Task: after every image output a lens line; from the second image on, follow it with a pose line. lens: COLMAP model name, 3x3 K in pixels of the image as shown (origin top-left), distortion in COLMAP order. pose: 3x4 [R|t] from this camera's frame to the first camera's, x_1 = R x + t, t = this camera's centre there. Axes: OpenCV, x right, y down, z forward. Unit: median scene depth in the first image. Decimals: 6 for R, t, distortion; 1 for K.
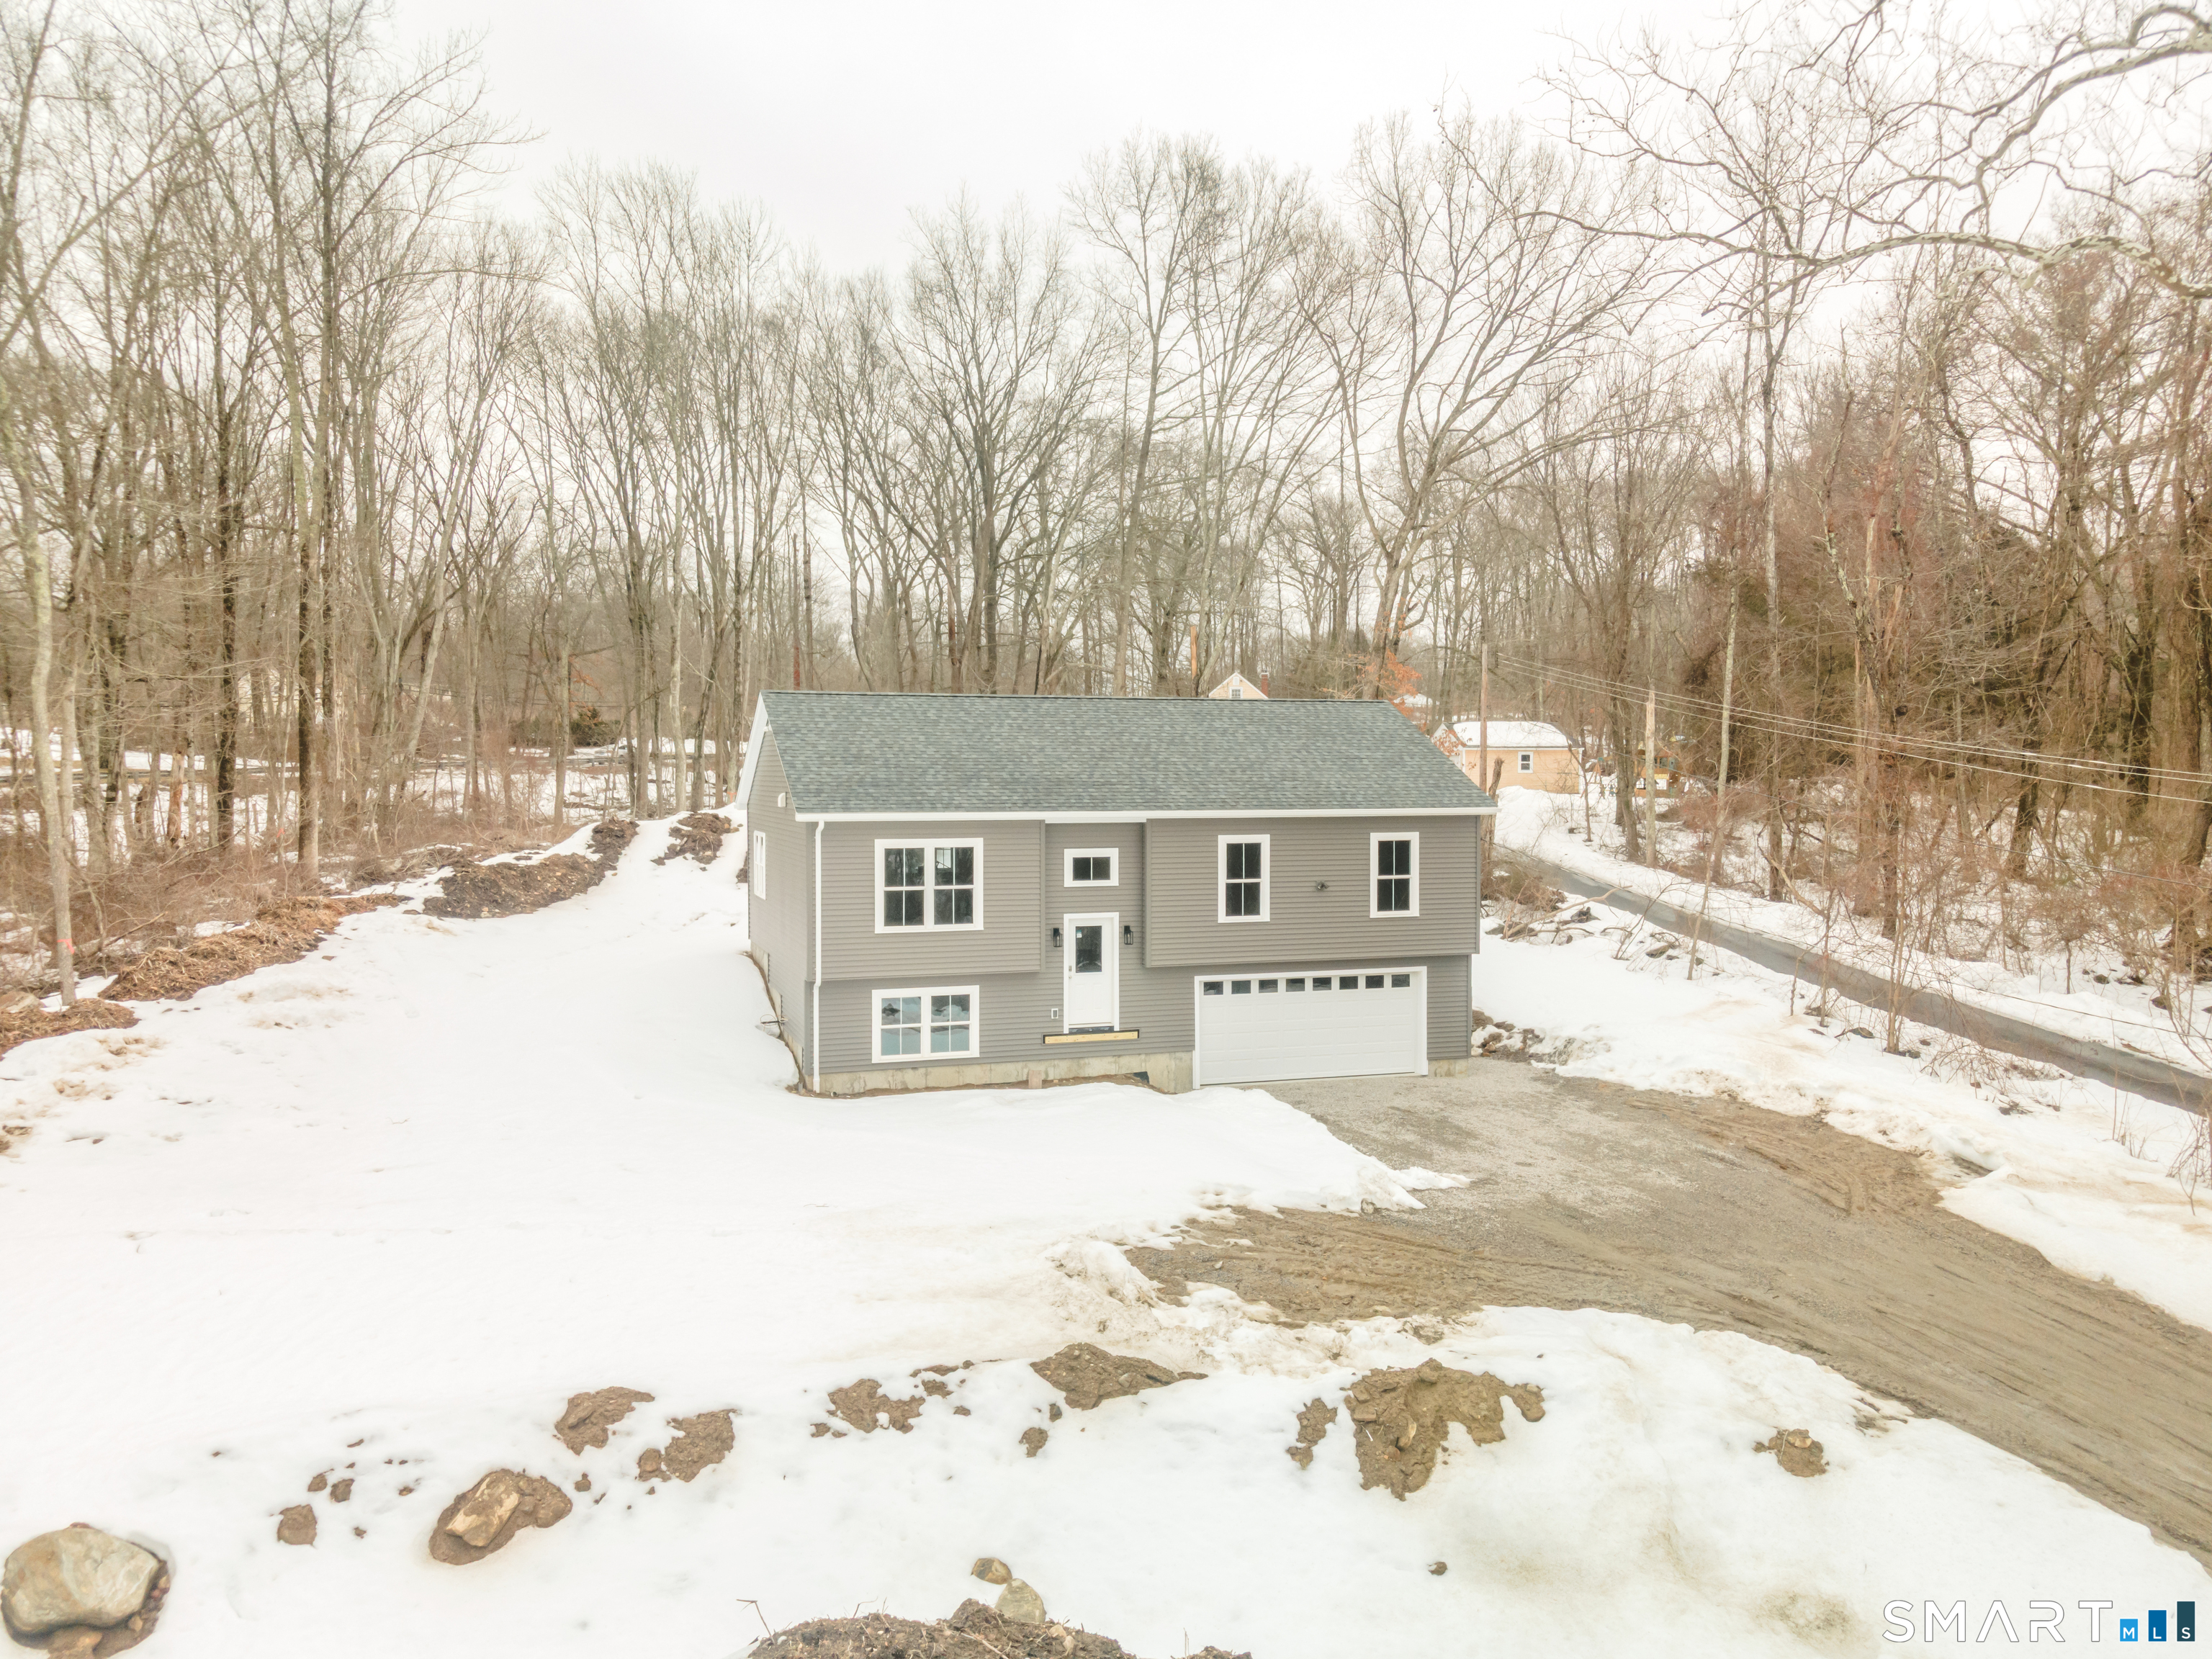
lens RADIAL K [[1568.9, 0, 1113.4], [0, 1568.9, 829.4], [0, 0, 1]] dist [0.017035, 0.025619]
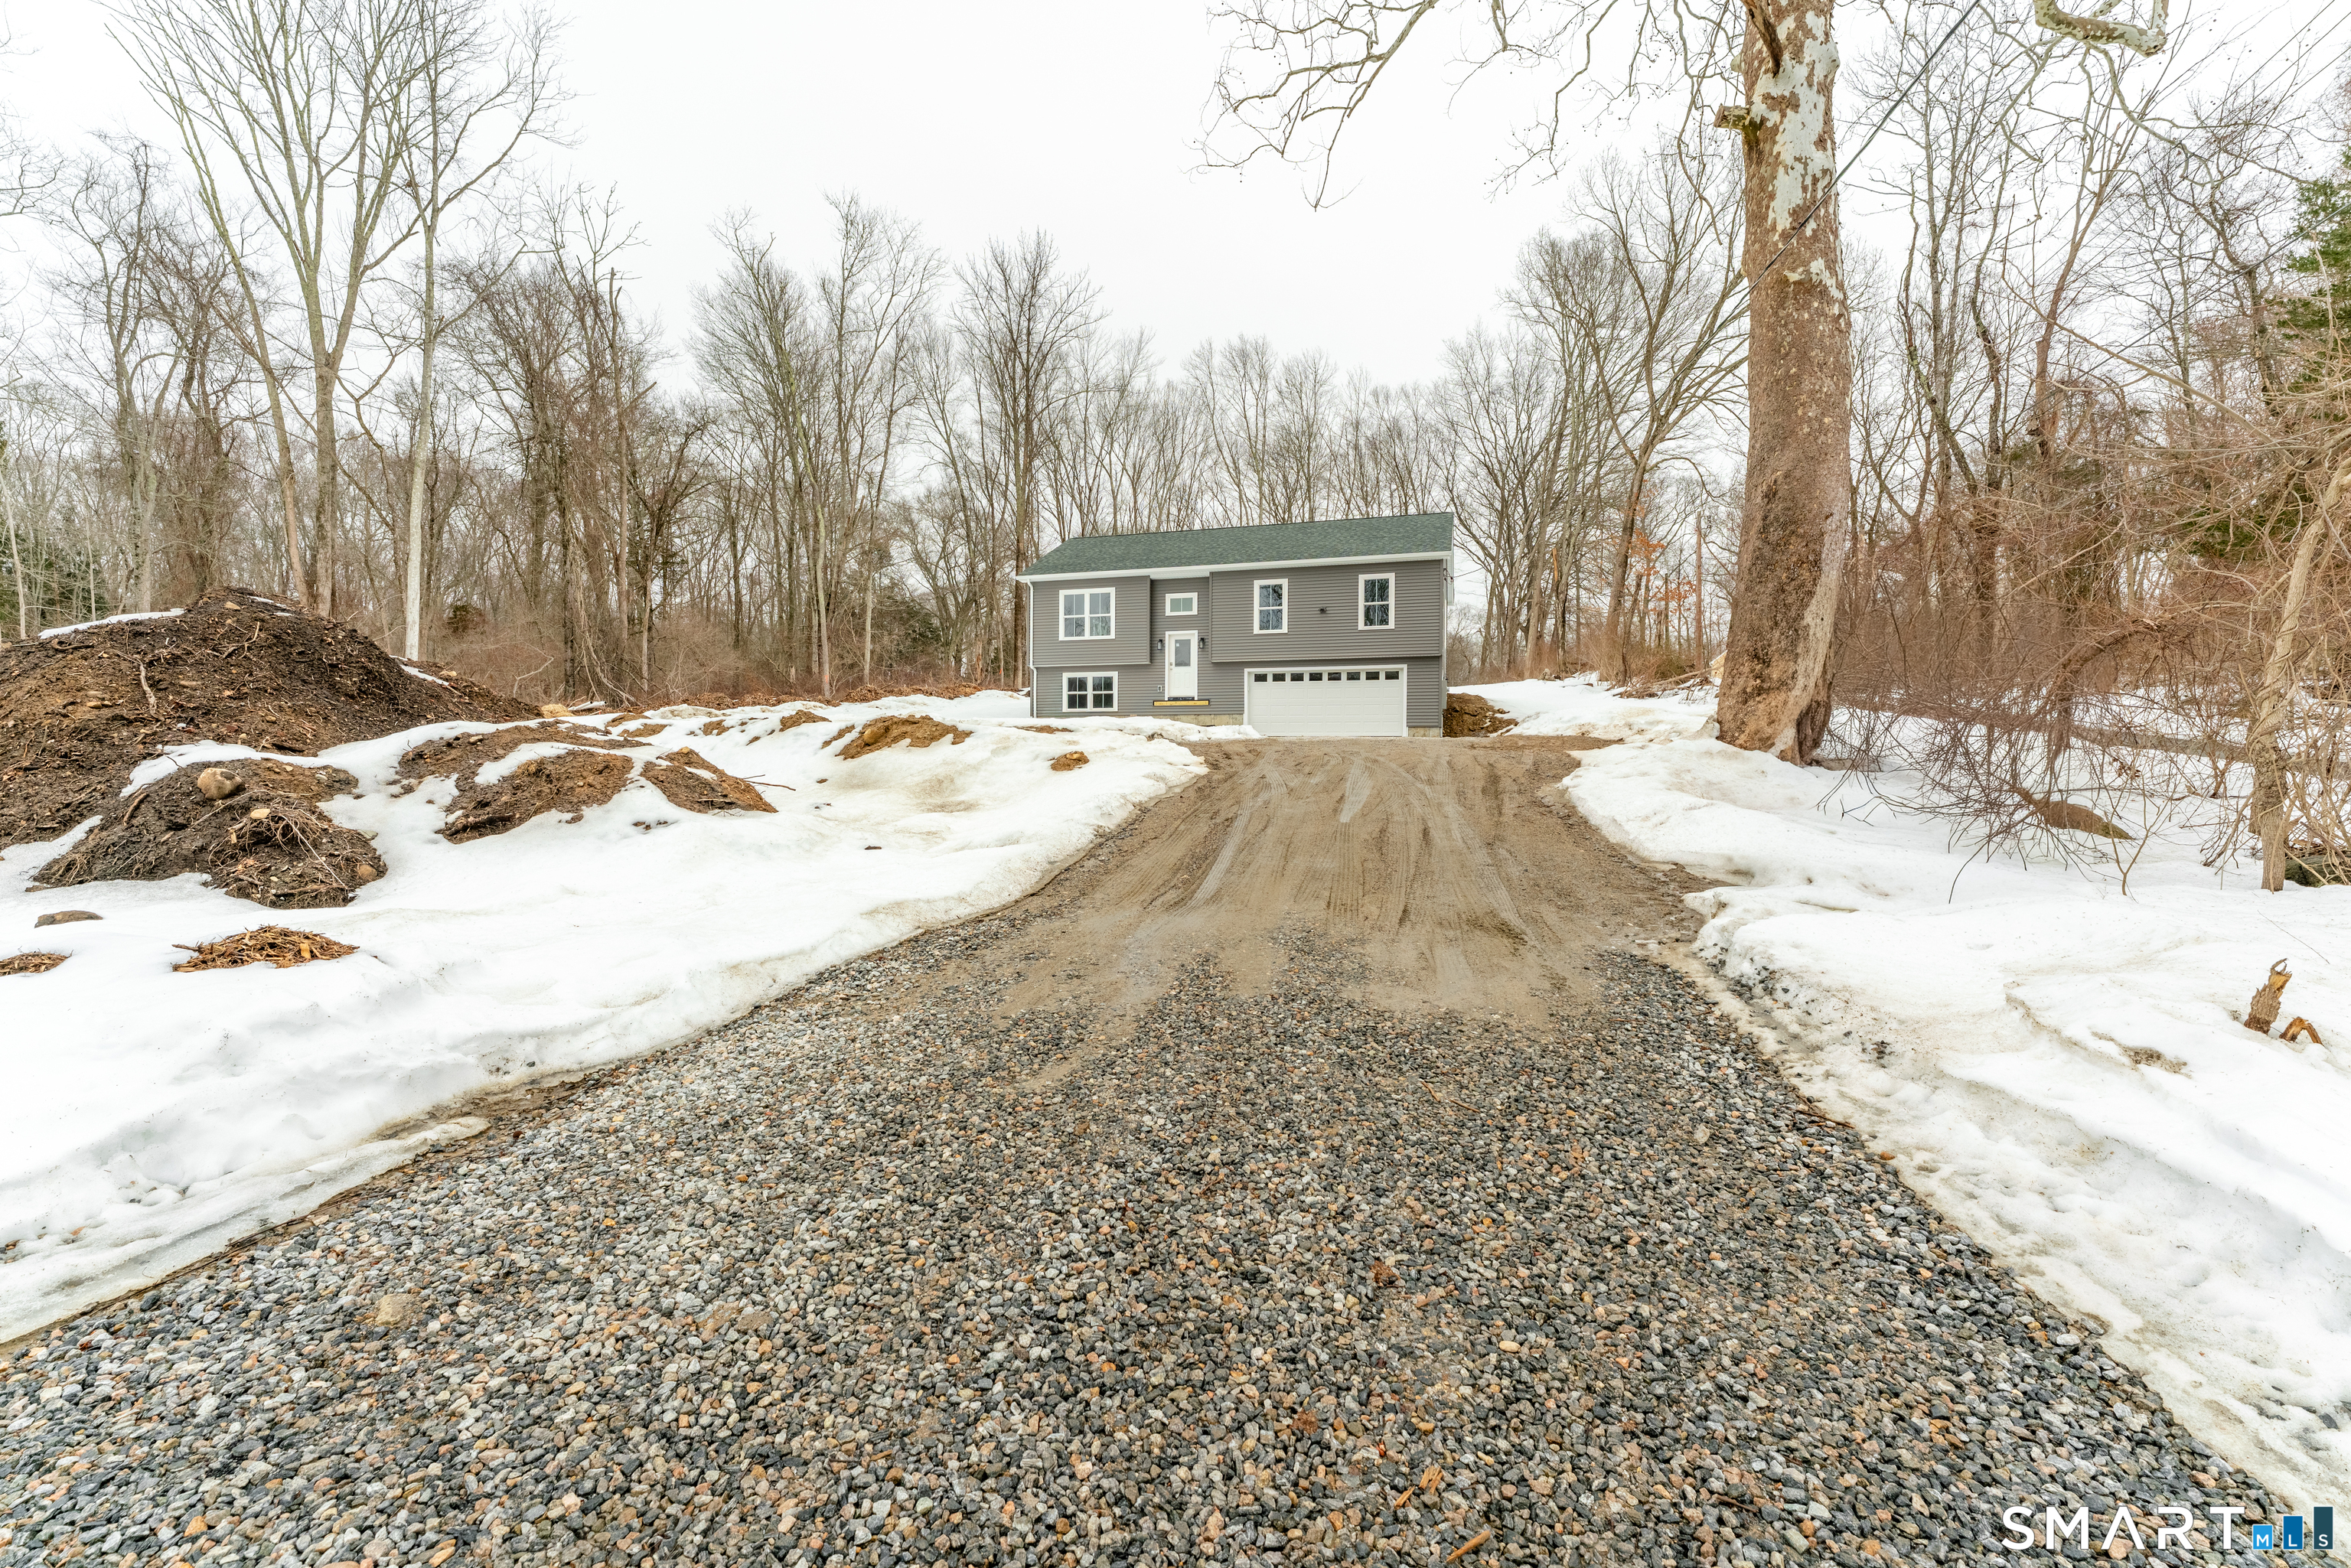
lens RADIAL K [[940.5, 0, 1179.3], [0, 940.5, 778.2], [0, 0, 1]] dist [0.006212, 0.000054]
pose [[0.817203, 0.006260, -0.576317, 0.596402], [-0.027776, 0.999207, -0.028533, 0.250919], [0.575681, 0.039325, 0.816728, 0.161588]]
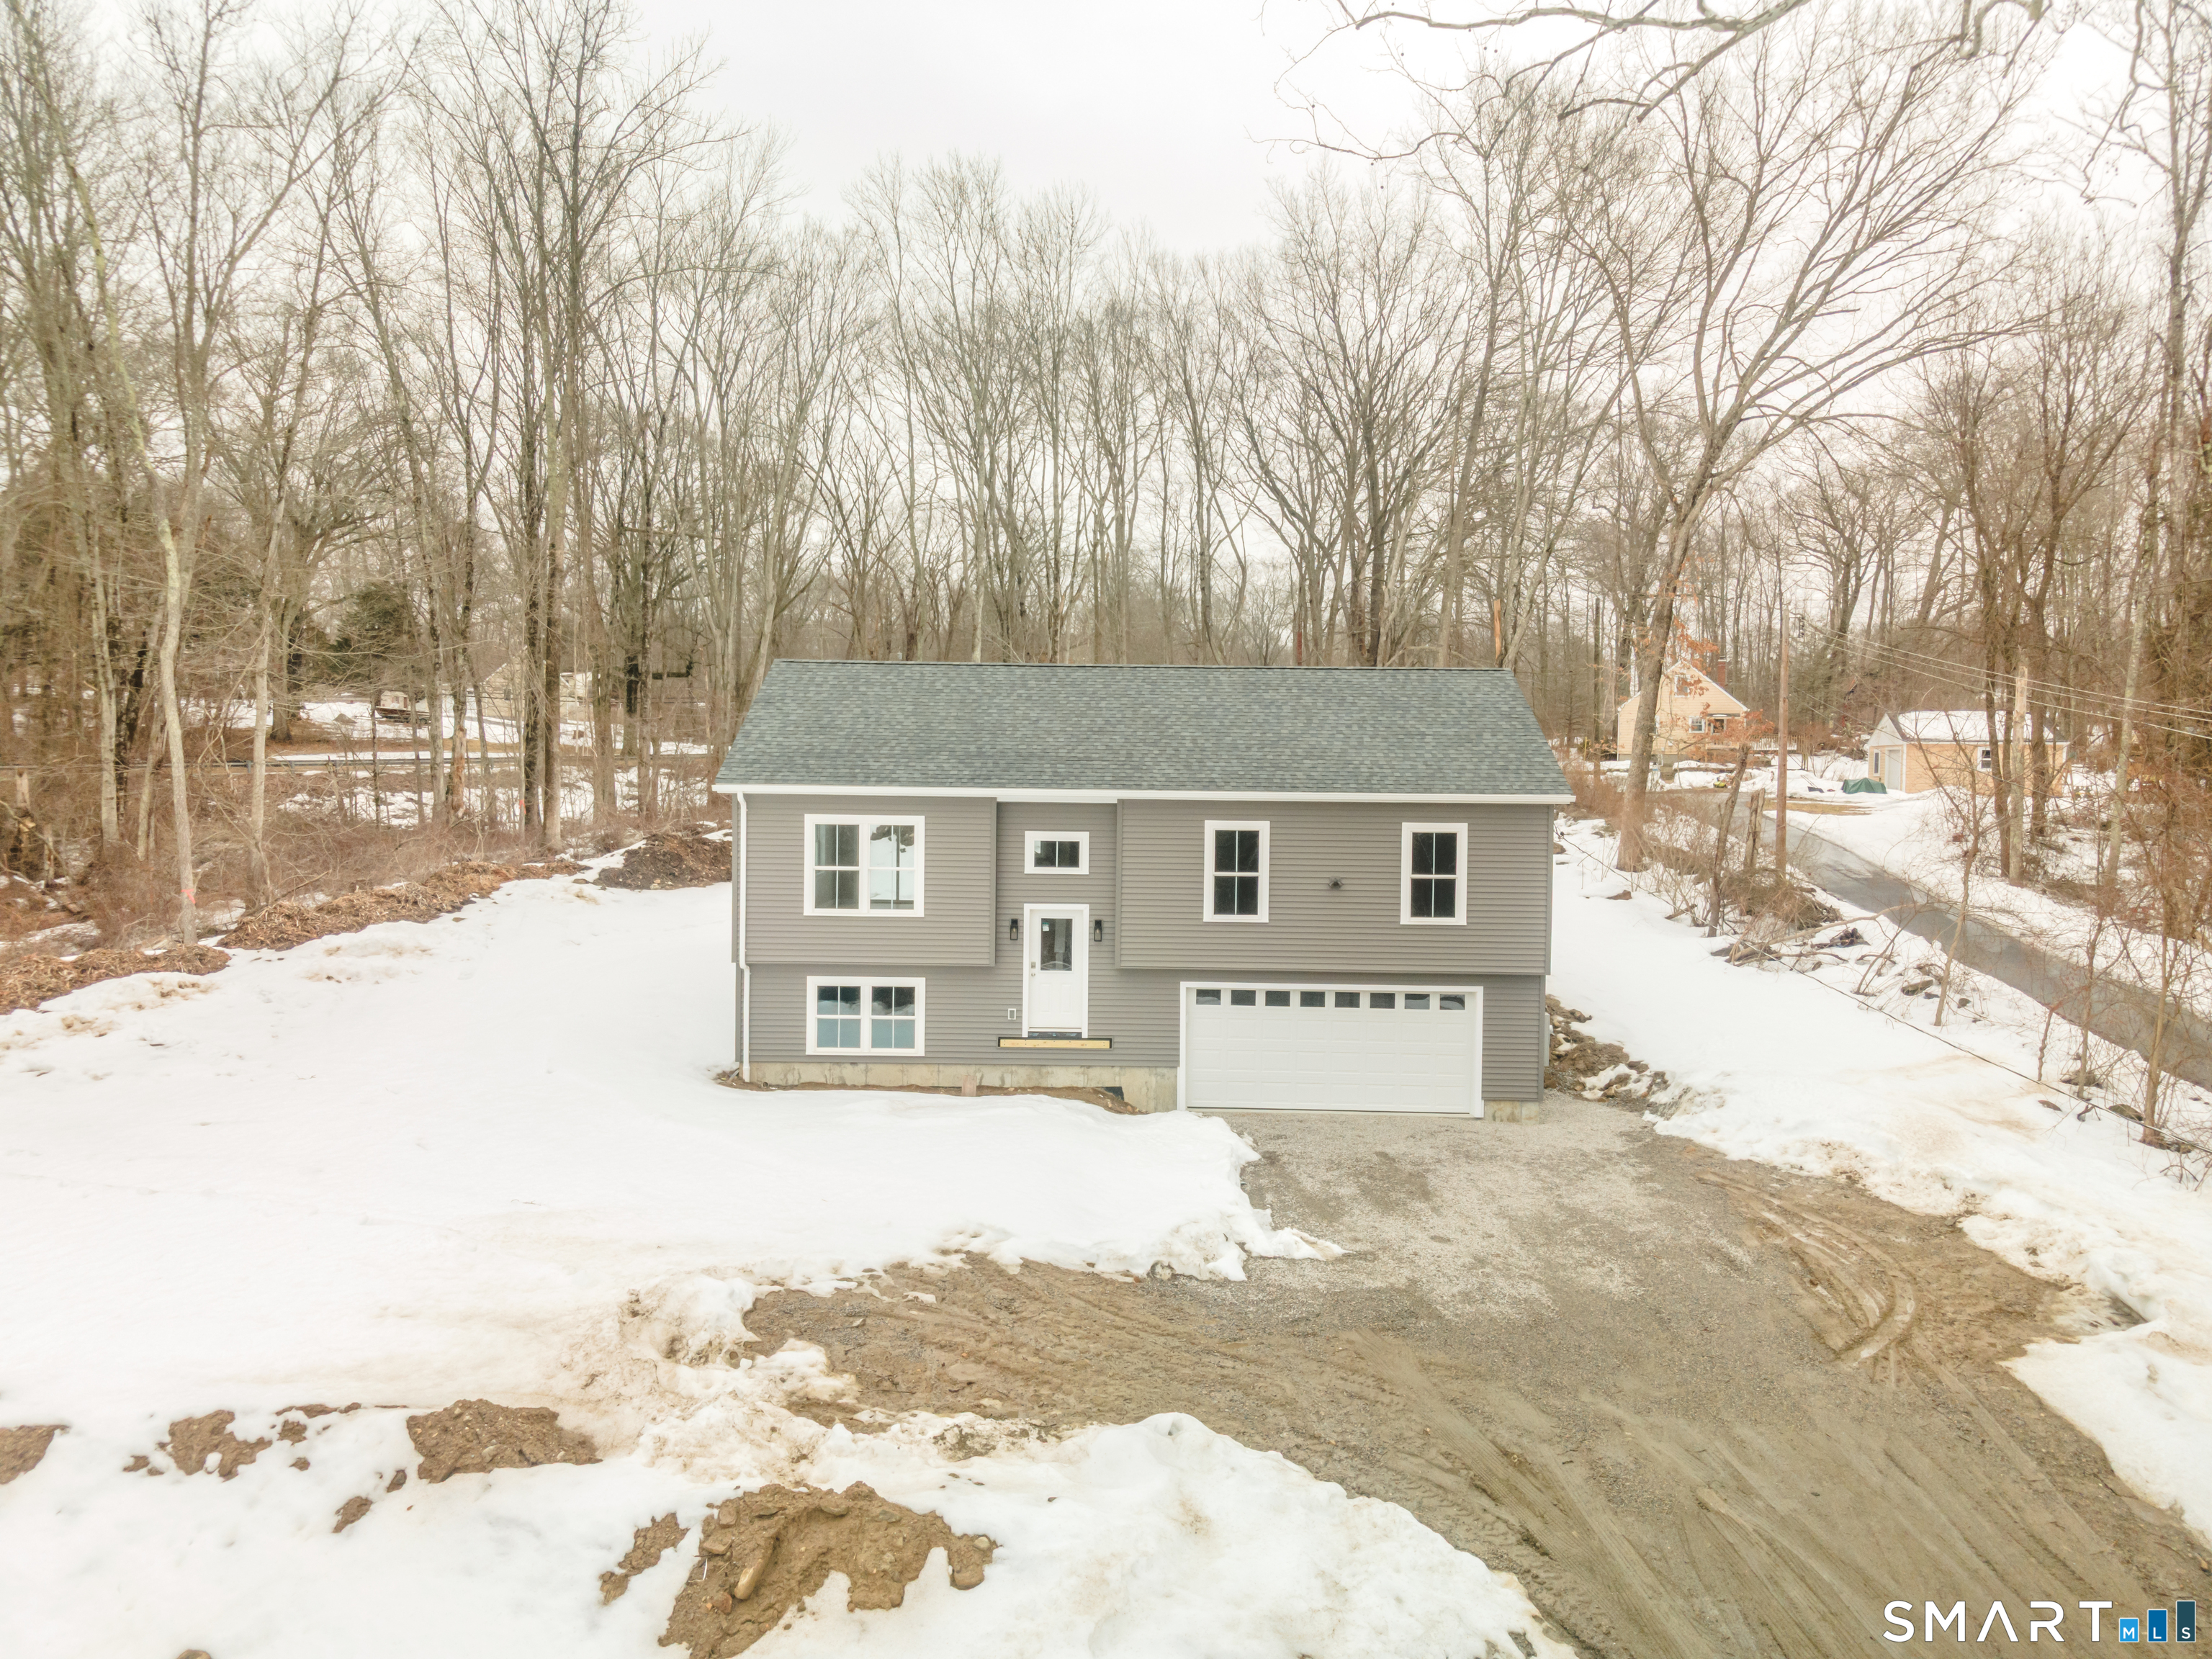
lens RADIAL K [[1568.9, 0, 1108.7], [0, 1568.9, 827.9], [0, 0, 1]] dist [0.017035, 0.025619]
pose [[0.946192, 0.024534, -0.322675, 0.307074], [-0.024431, 0.999692, 0.004368, 0.005634], [0.322683, 0.003750, 0.946500, 0.170523]]
